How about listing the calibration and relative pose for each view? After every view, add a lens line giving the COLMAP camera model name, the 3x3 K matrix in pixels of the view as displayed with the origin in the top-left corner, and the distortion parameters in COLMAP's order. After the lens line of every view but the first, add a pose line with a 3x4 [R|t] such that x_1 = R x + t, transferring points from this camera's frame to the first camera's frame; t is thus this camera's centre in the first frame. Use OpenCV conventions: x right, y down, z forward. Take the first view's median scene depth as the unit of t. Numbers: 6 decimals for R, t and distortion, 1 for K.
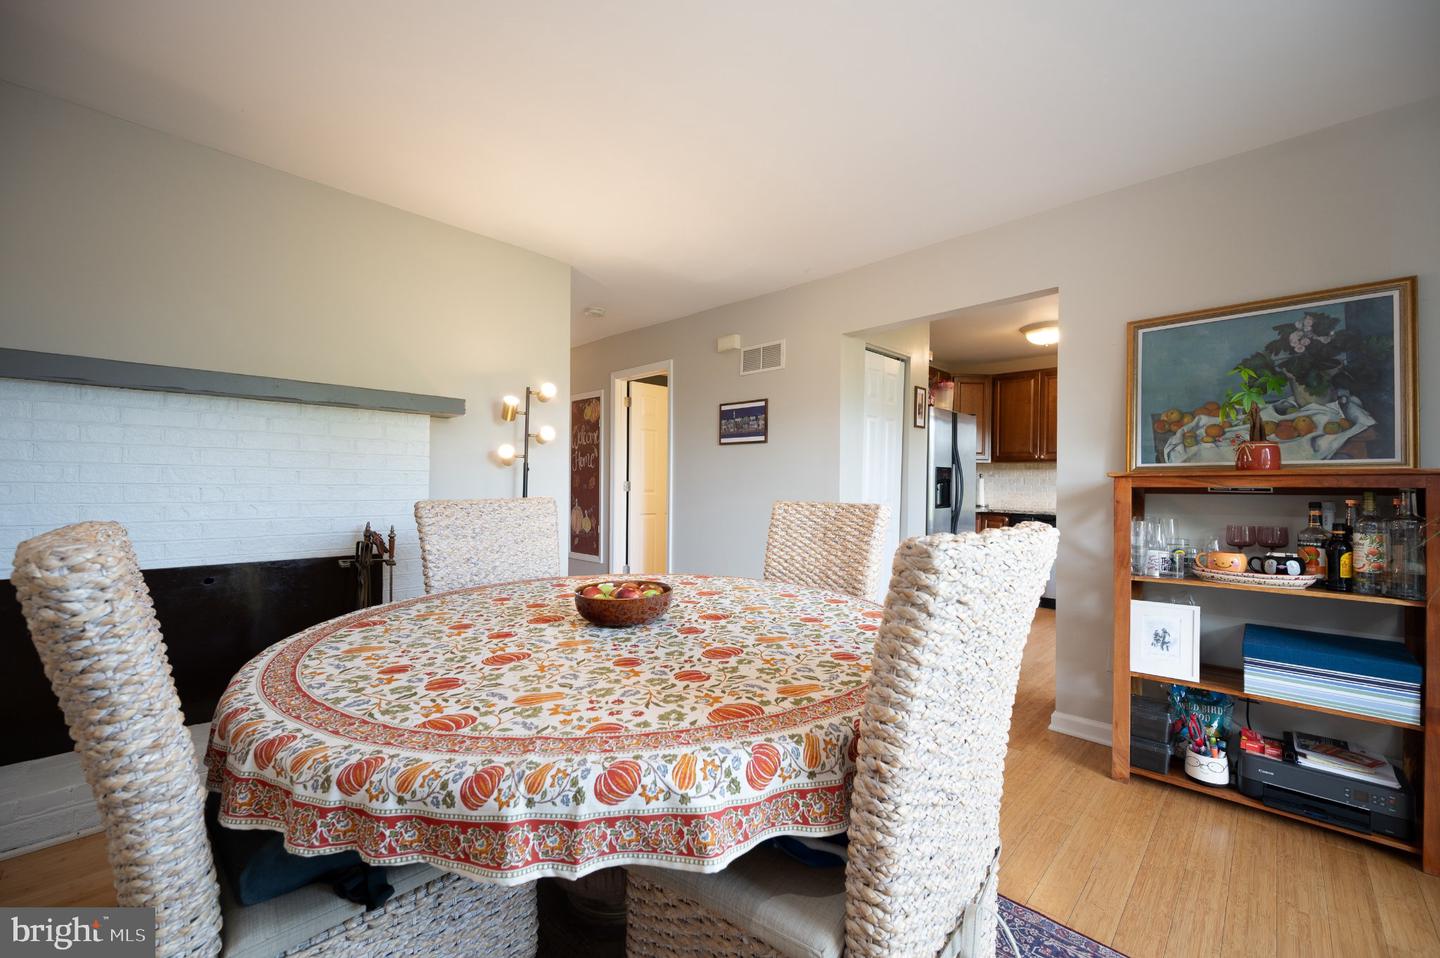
lens RADIAL K [[574.3, 0, 727.5], [0, 574.3, 484.7], [0, 0, 1]] dist [-0.002711, -0.000235]
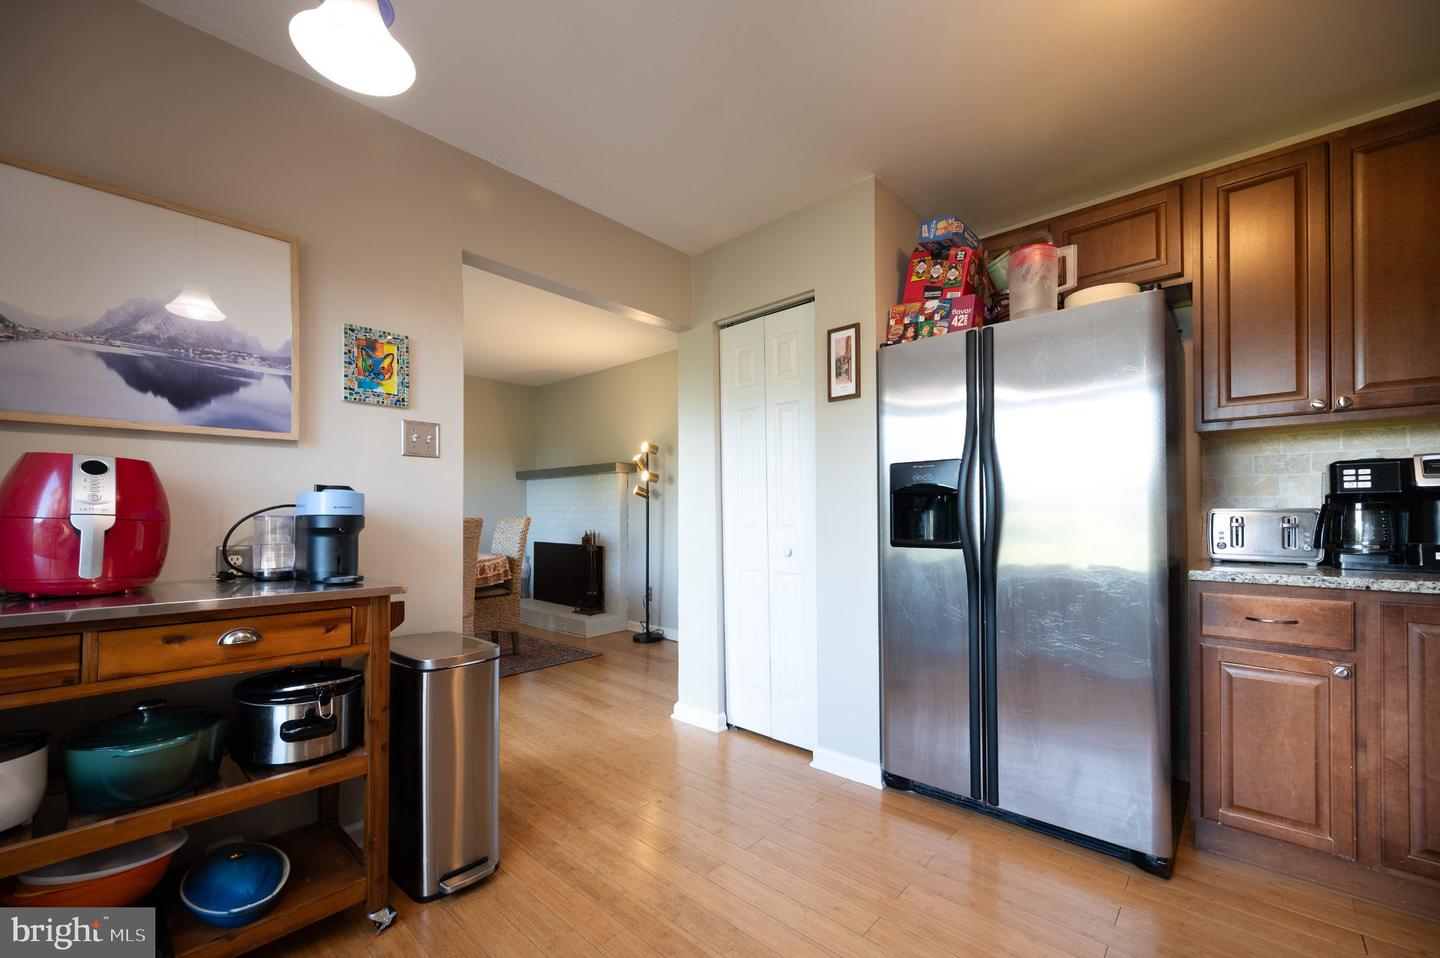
lens RADIAL K [[587.7, 0, 717.3], [0, 587.7, 508.9], [0, 0, 1]] dist [-0.001478, -0.000125]
pose [[0.020198, -0.017315, -0.999646, 2.254796], [0.000953, 0.999850, -0.017299, 0.044370], [0.999796, -0.000603, 0.020211, 2.143912]]
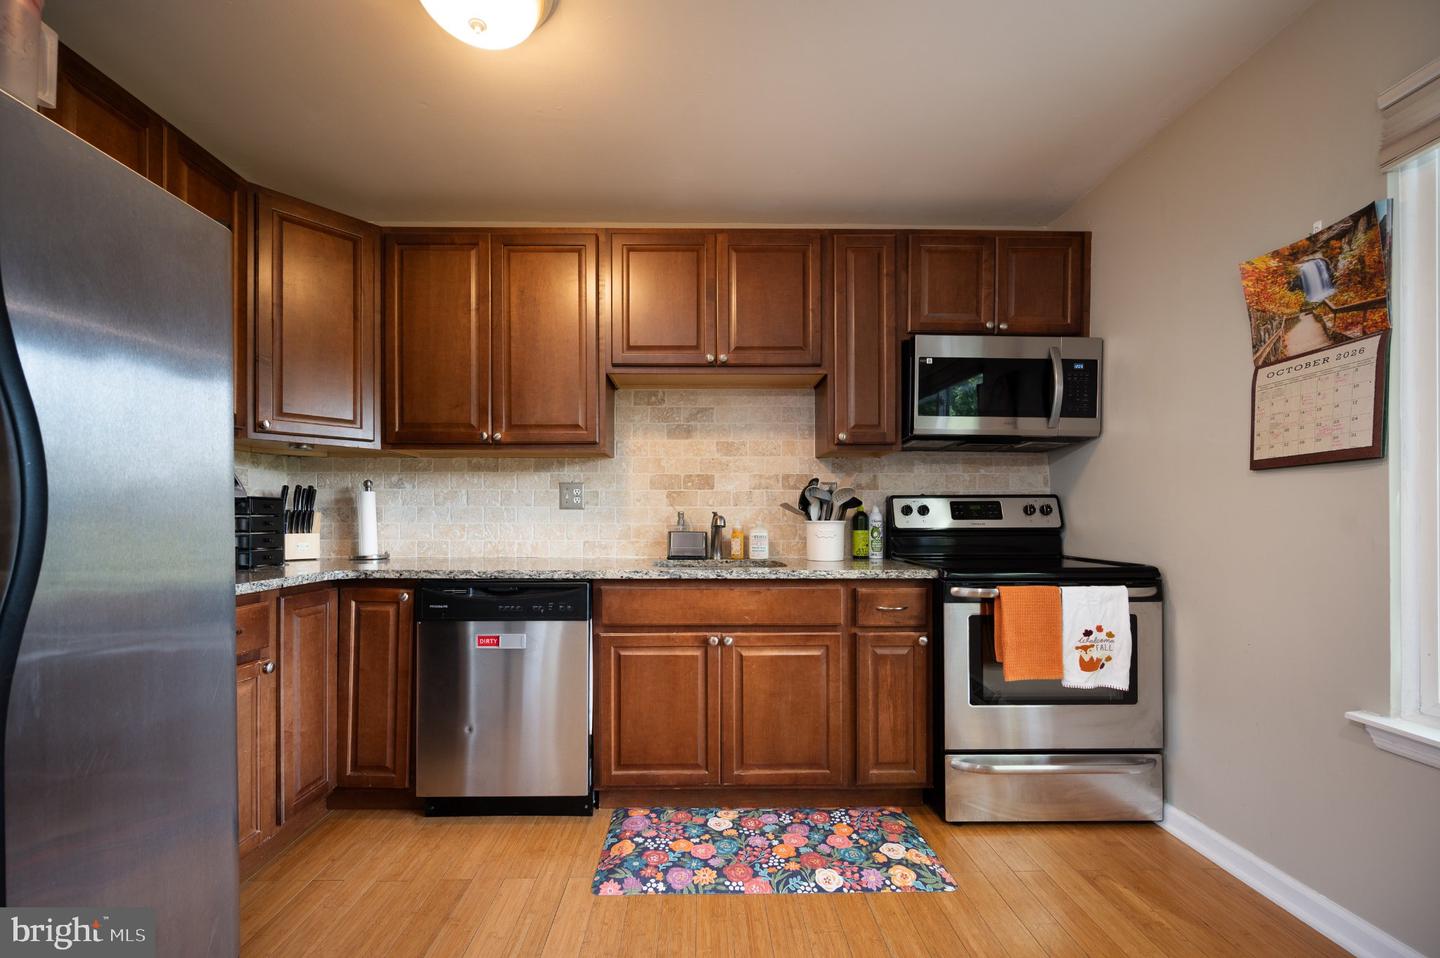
lens RADIAL K [[577.5, 0, 706.7], [0, 577.5, 519.1], [0, 0, 1]] dist [-0.001015, -0.000254]
pose [[0.712536, -0.010616, 0.701556, 1.174226], [0.011473, 0.999928, 0.003479, 0.039504], [-0.701542, 0.005570, 0.712606, 1.926050]]
